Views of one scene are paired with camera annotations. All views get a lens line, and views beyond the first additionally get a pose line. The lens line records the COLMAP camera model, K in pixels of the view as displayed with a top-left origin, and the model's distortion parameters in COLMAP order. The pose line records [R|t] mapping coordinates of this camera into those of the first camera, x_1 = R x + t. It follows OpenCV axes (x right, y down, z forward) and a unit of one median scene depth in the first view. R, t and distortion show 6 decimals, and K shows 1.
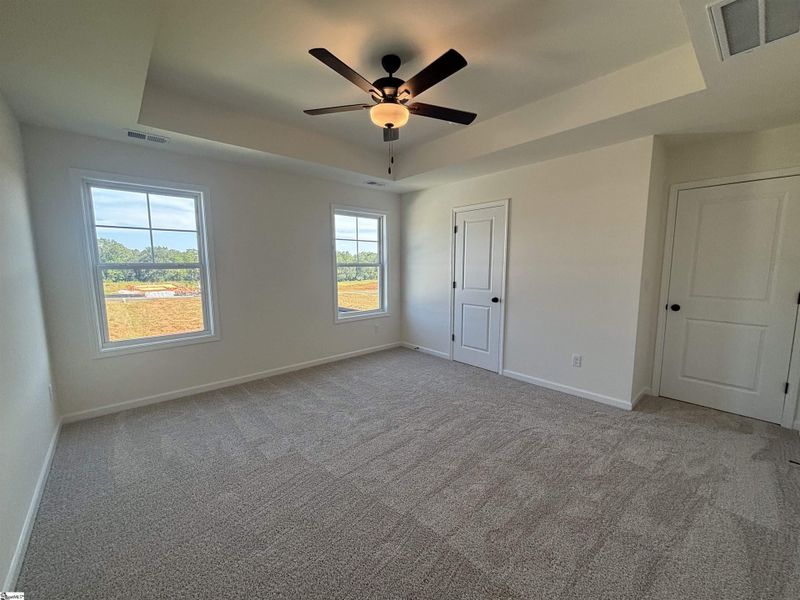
lens RADIAL K [[316.2, 0, 401.0], [0, 316.2, 299.1], [0, 0, 1]] dist [-0.002304, -0.000724]
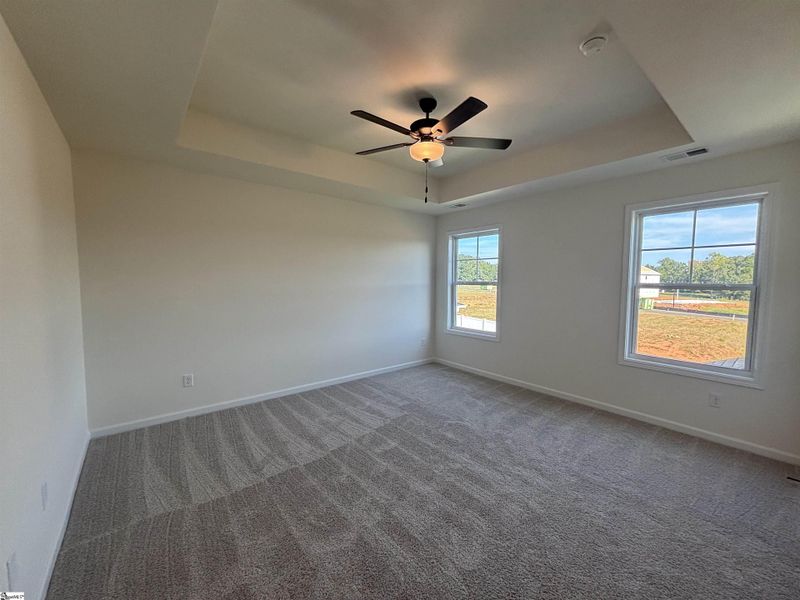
lens RADIAL K [[316.2, 0, 397.9], [0, 316.2, 299.2], [0, 0, 1]] dist [-0.002304, -0.000724]
pose [[-0.055899, 0.057333, -0.996789, 0.625095], [-0.120747, 0.990634, 0.063750, -0.064615], [0.991108, 0.123923, -0.048452, 0.565745]]
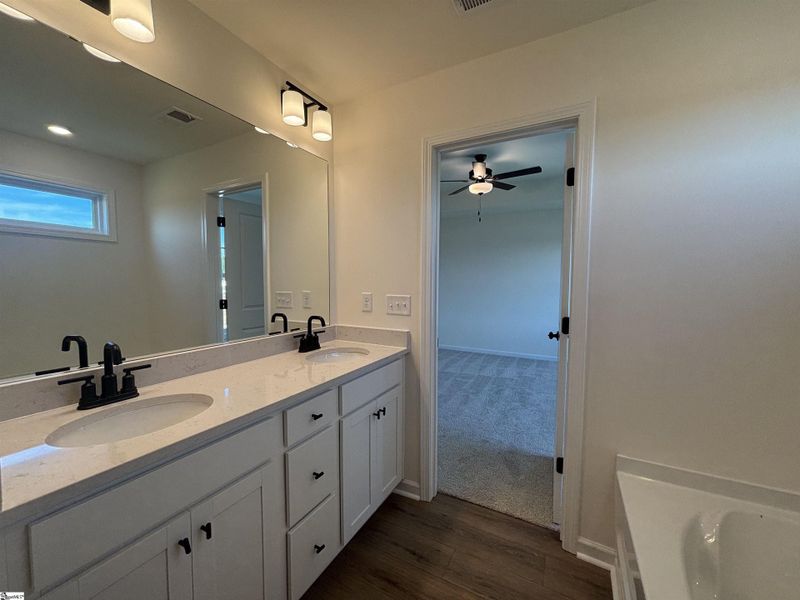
lens RADIAL K [[316.2, 0, 401.9], [0, 316.2, 299.6], [0, 0, 1]] dist [-0.002304, -0.000724]
pose [[-0.945927, 0.012501, -0.324140, 0.514717], [-0.041690, 0.986285, 0.159702, -0.131686], [0.321691, 0.164579, -0.932432, 1.406105]]
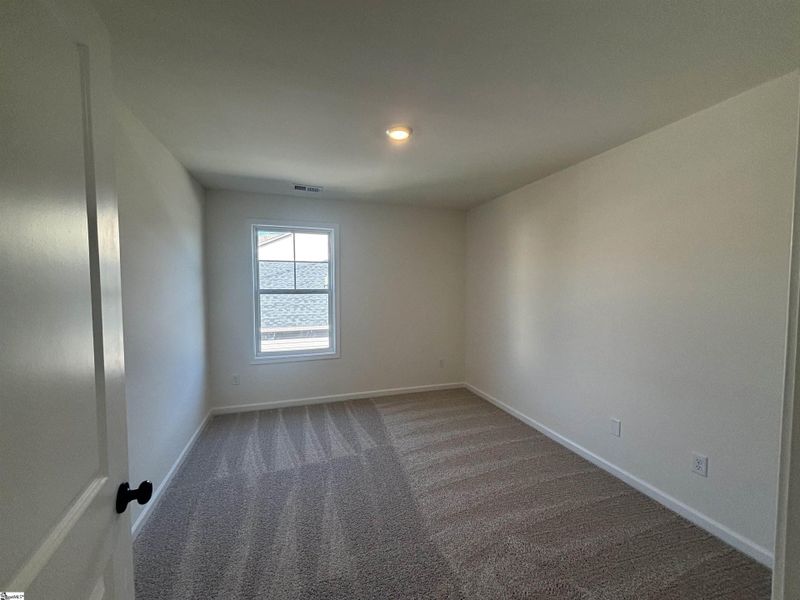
lens RADIAL K [[316.2, 0, 395.6], [0, 316.2, 307.0], [0, 0, 1]] dist [-0.002304, -0.000724]
pose [[0.913362, 0.020150, -0.406649, 0.071864], [-0.042734, 0.998002, -0.046531, -0.007582], [0.404899, 0.059878, 0.912399, 0.063783]]
